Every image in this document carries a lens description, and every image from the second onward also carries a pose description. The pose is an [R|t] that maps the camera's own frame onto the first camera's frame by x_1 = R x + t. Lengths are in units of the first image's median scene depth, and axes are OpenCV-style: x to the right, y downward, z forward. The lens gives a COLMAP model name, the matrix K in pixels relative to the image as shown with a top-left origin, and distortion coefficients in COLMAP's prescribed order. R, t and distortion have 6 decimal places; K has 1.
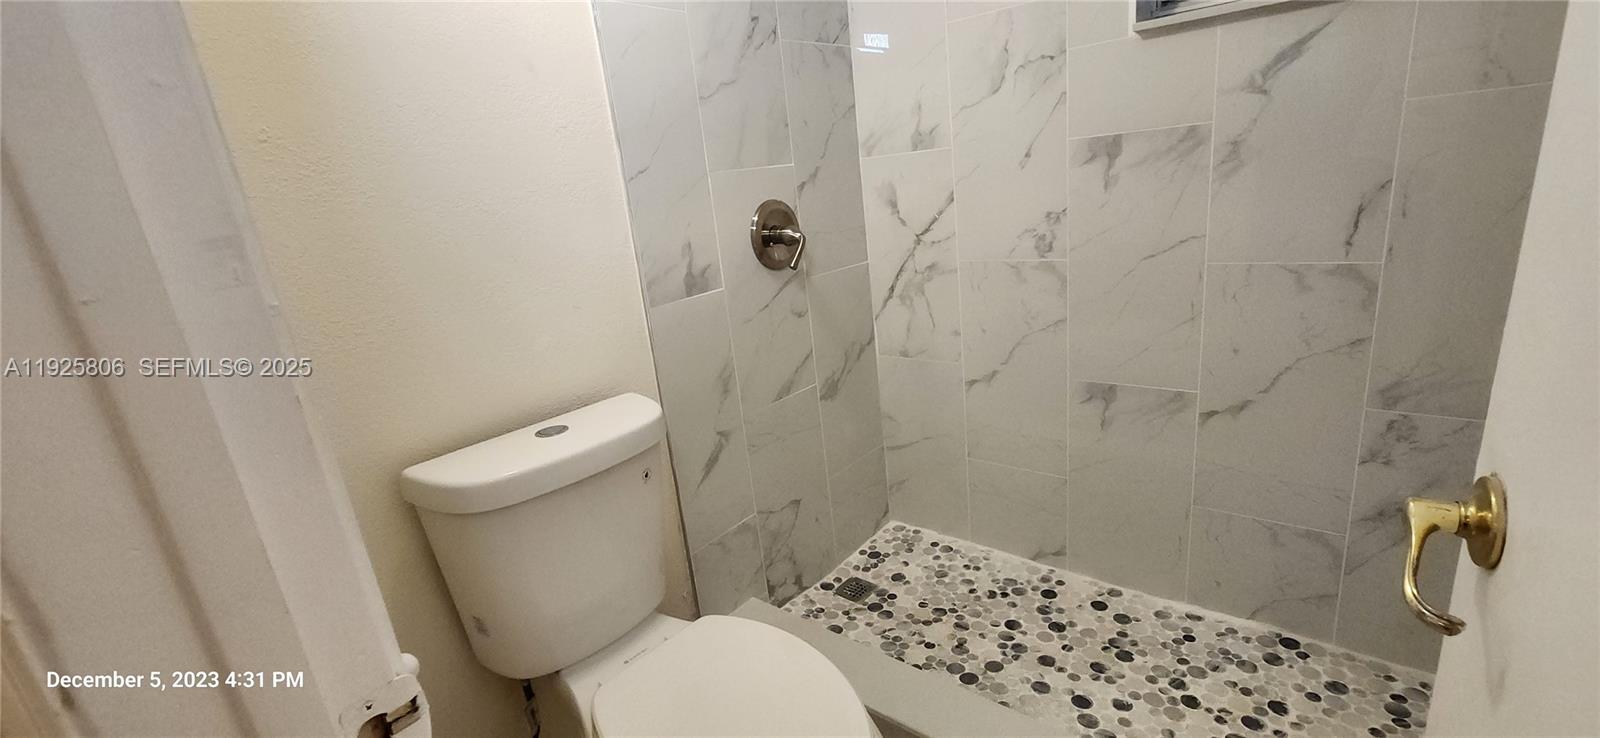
lens RADIAL K [[667.8, 0, 808.6], [0, 667.8, 372.4], [0, 0, 1]] dist [0.000231, -0.000278]
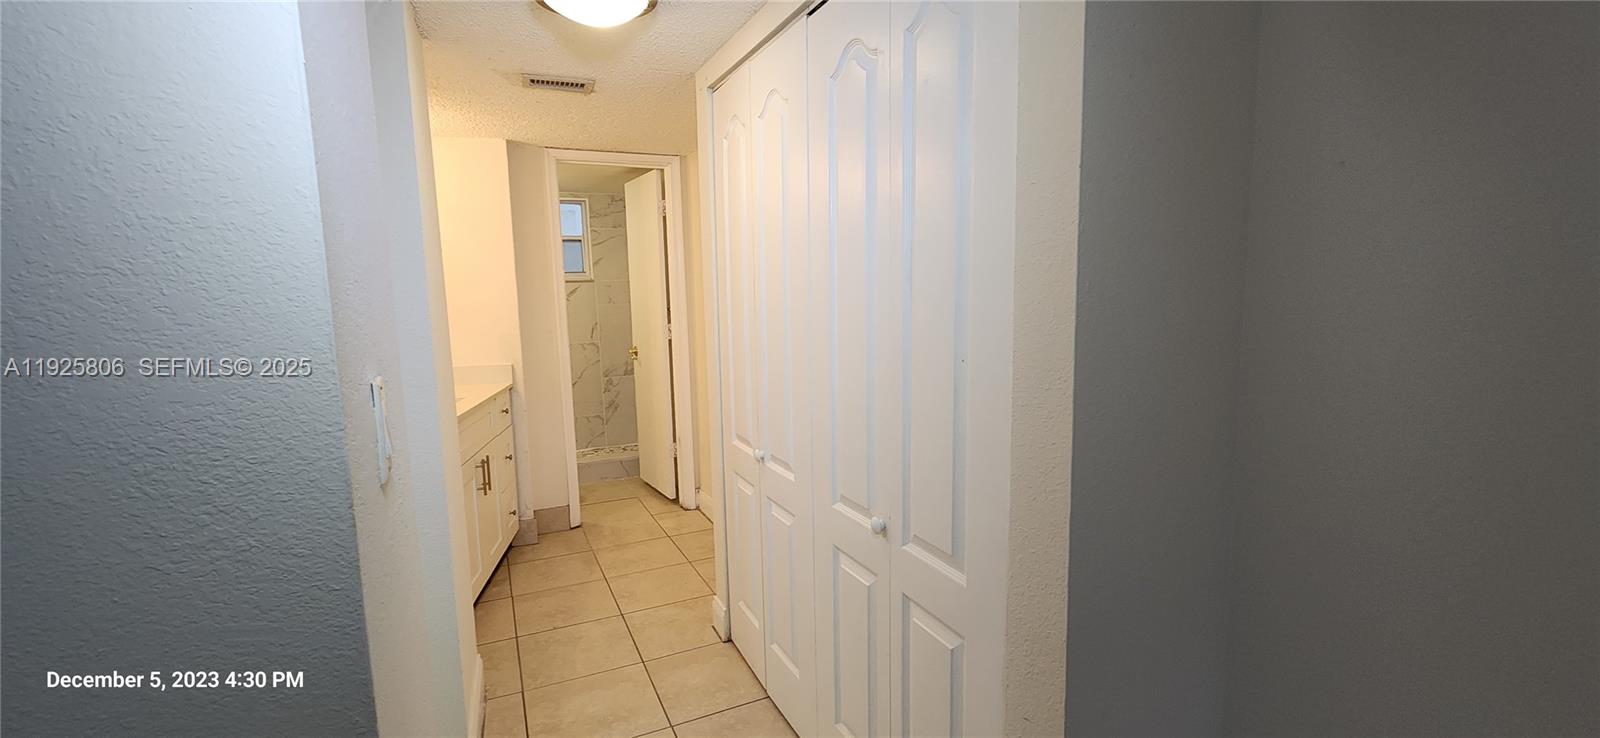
lens RADIAL K [[672.0, 0, 795.5], [0, 672.0, 374.7], [0, 0, 1]] dist [0.000587, 0.000149]
pose [[0.427420, -0.016923, 0.903895, -1.907910], [0.239512, 0.966218, -0.095167, 0.576251], [-0.871749, 0.257169, 0.417034, -1.398143]]
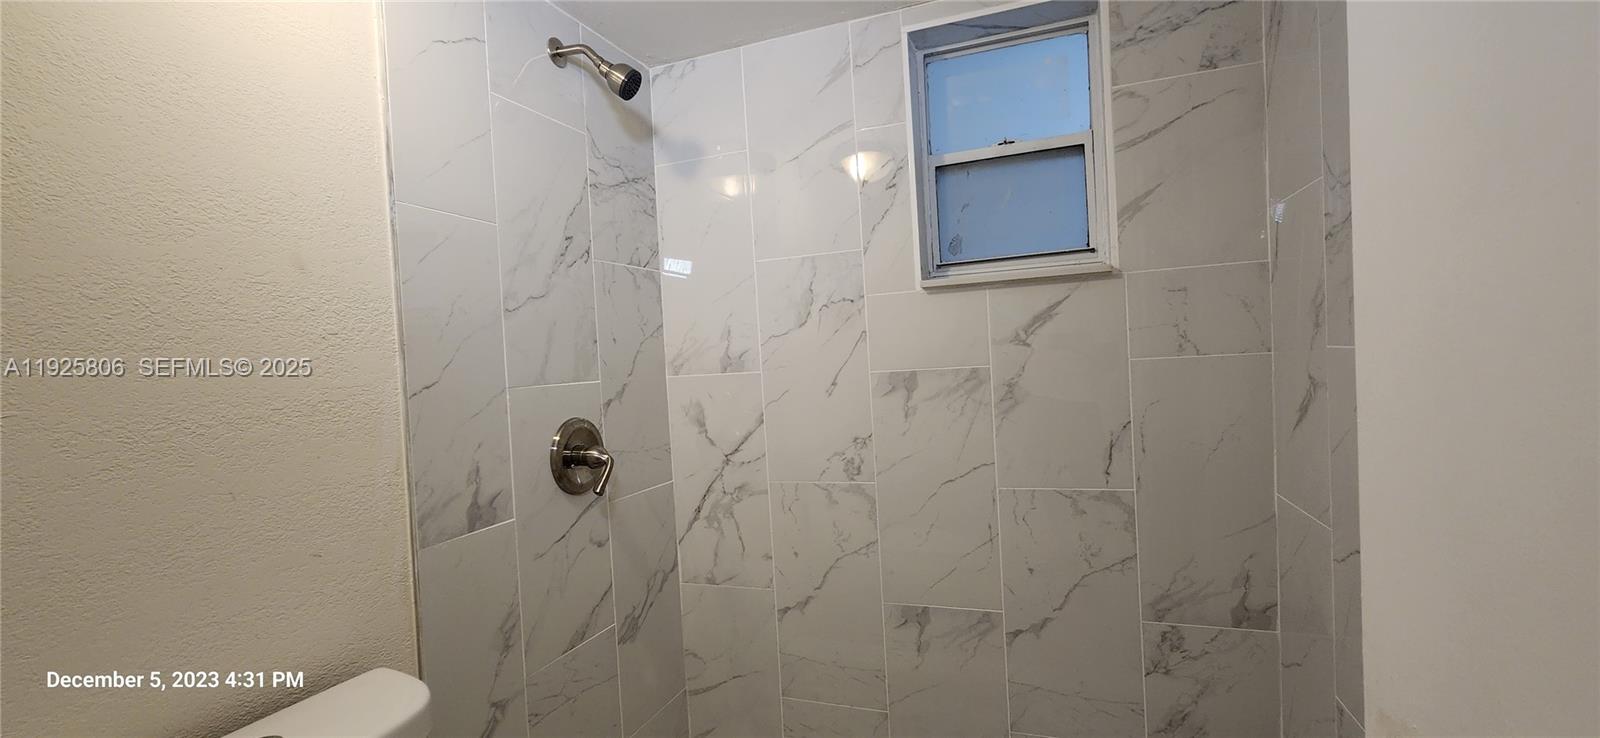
lens RADIAL K [[667.2, 0, 799.1], [0, 667.2, 380.7], [0, 0, 1]] dist [0.001768, 0.000035]
pose [[0.946255, 0.045882, 0.320151, -0.061062], [0.046427, 0.960364, -0.274855, -0.042286], [-0.320073, 0.274947, 0.906619, 0.059921]]
